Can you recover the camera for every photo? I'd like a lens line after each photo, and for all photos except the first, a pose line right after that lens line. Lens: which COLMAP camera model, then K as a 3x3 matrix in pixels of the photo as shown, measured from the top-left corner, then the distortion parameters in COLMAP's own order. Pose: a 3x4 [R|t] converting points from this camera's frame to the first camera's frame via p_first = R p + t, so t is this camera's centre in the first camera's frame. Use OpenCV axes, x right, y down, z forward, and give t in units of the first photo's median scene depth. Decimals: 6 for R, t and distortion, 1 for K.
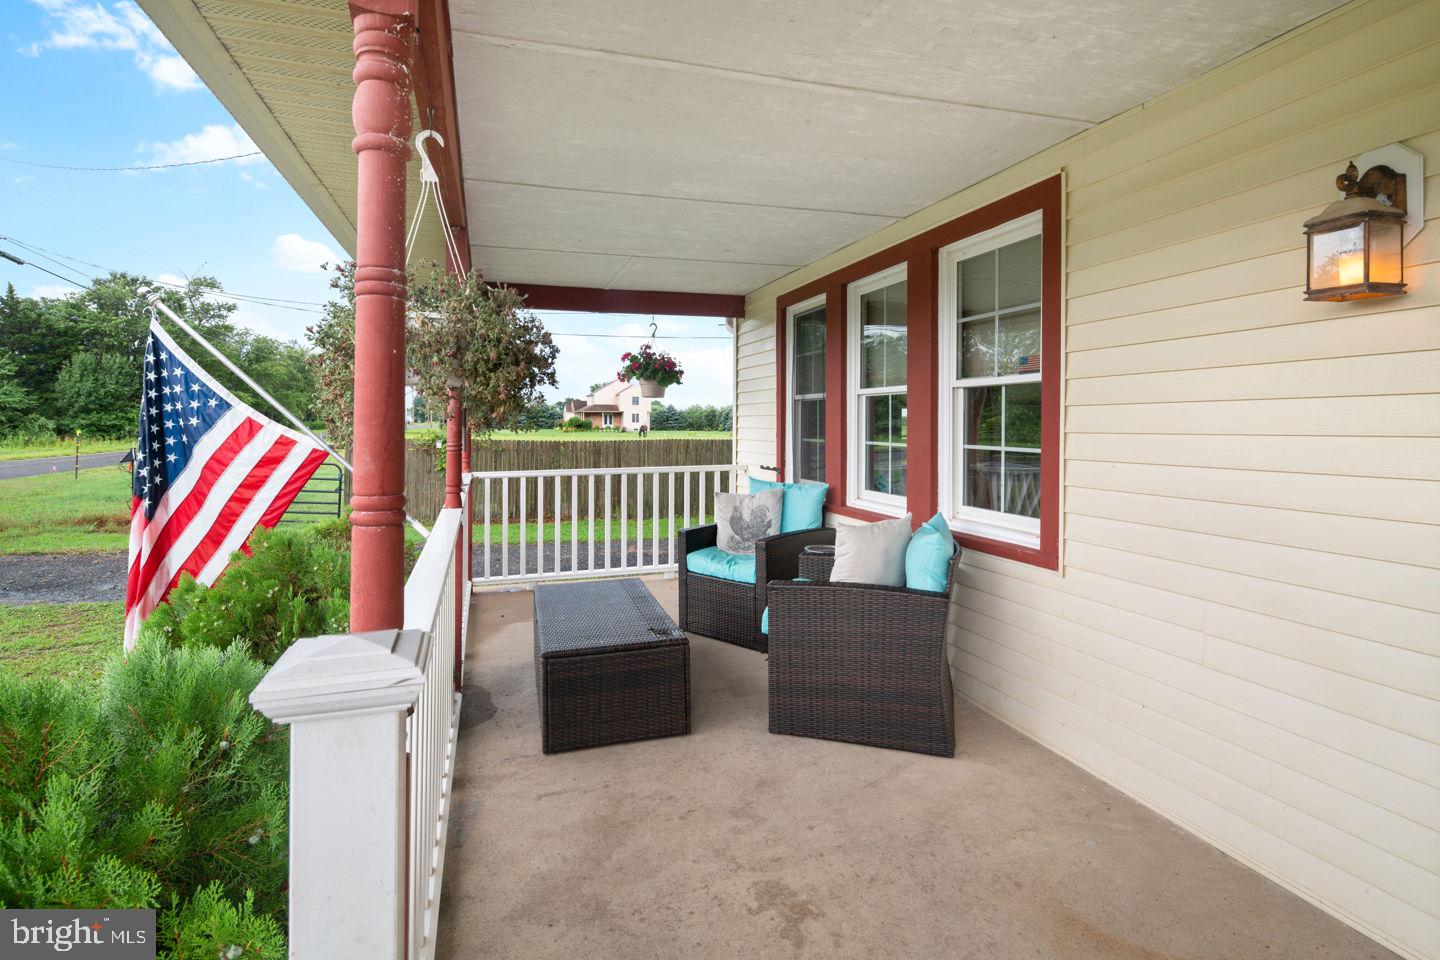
lens RADIAL K [[701.8, 0, 696.9], [0, 701.8, 431.0], [0, 0, 1]] dist [0.000605, -0.000131]
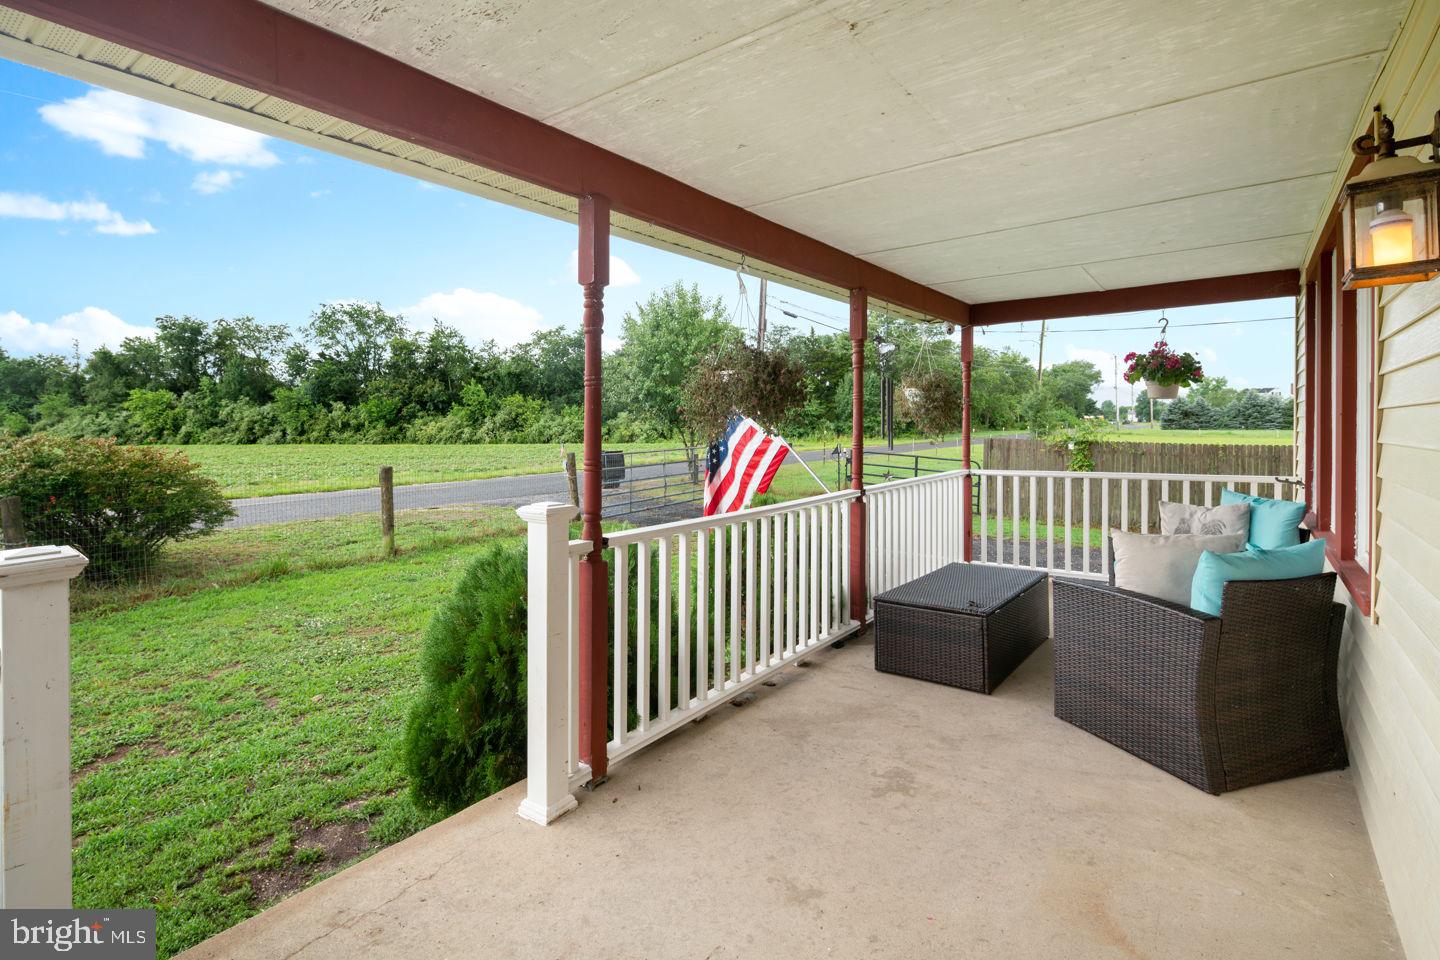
lens RADIAL K [[701.8, 0, 696.9], [0, 701.8, 431.0], [0, 0, 1]] dist [0.000605, -0.000131]
pose [[0.578155, 0.005846, -0.815906, 0.682084], [-0.002137, 0.999982, 0.005651, -0.017130], [0.815924, -0.001524, 0.578157, -0.083551]]
